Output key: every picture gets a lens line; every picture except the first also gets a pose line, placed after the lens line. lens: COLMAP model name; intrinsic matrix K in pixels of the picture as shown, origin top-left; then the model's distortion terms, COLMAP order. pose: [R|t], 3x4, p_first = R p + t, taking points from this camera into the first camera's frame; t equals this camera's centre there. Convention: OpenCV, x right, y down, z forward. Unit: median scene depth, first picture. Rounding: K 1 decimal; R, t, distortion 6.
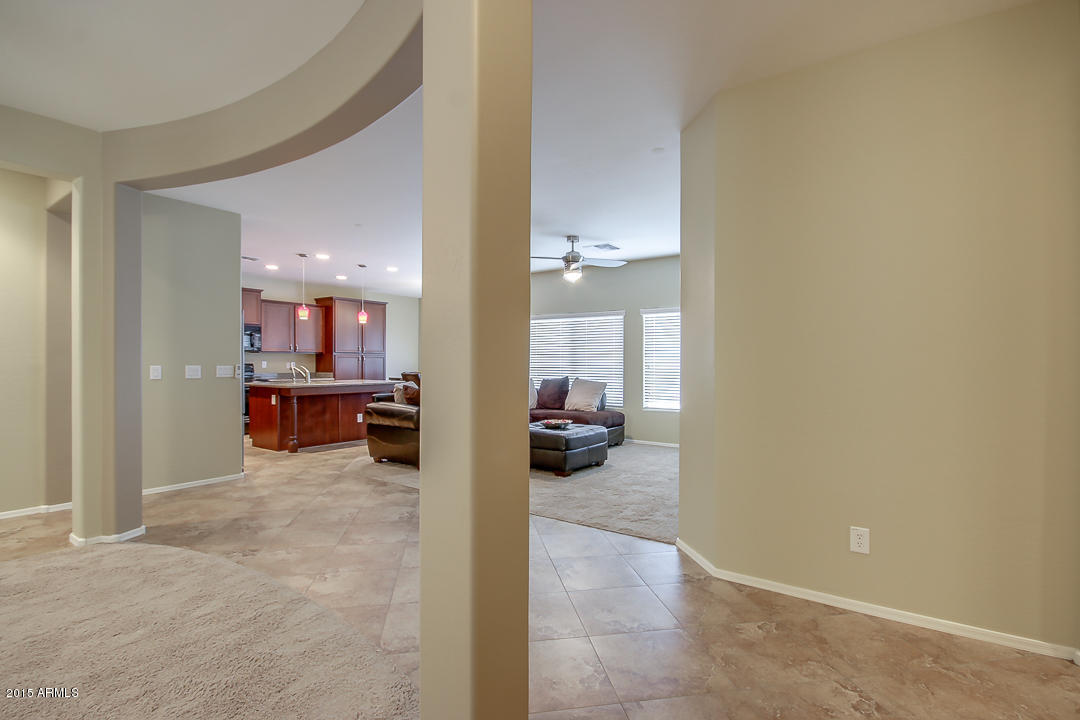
lens RADIAL K [[512.8, 0, 540.0], [0, 512.8, 360.0], [0, 0, 1]] dist [0.001143, -0.000133]
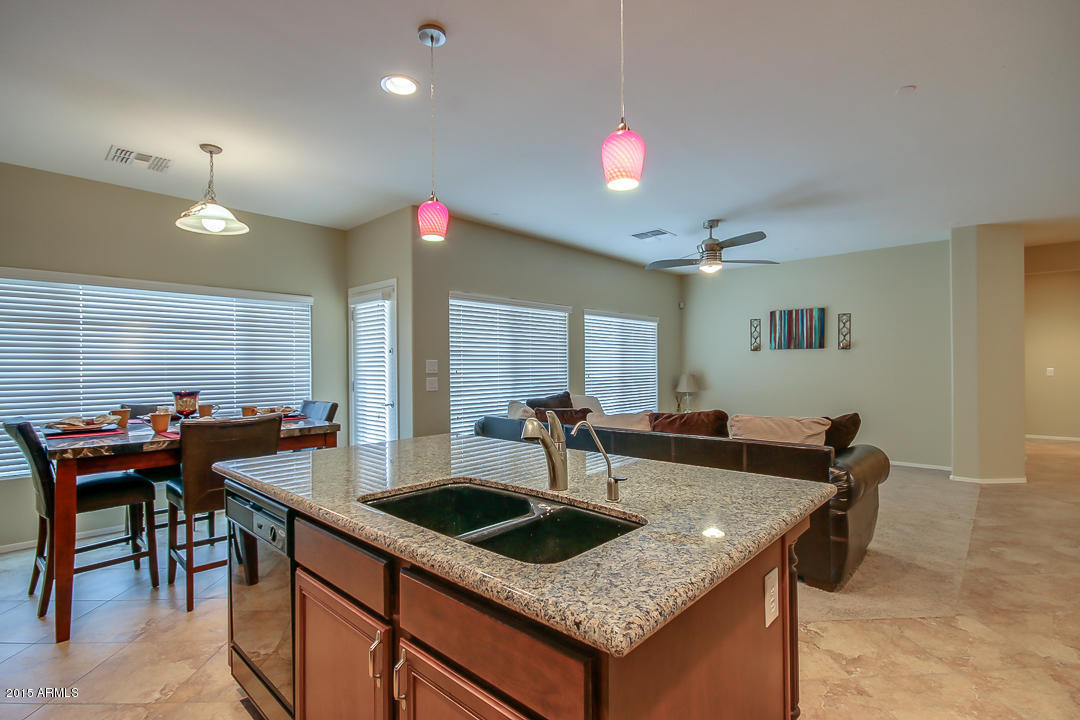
lens RADIAL K [[501.7, 0, 540.9], [0, 501.7, 364.2], [0, 0, 1]] dist [0.012793, -0.013531]
pose [[0.121586, -0.000243, 0.992581, -0.652894], [0.003837, 0.999993, -0.000226, -0.005555], [-0.992574, 0.003836, 0.121586, 0.974998]]
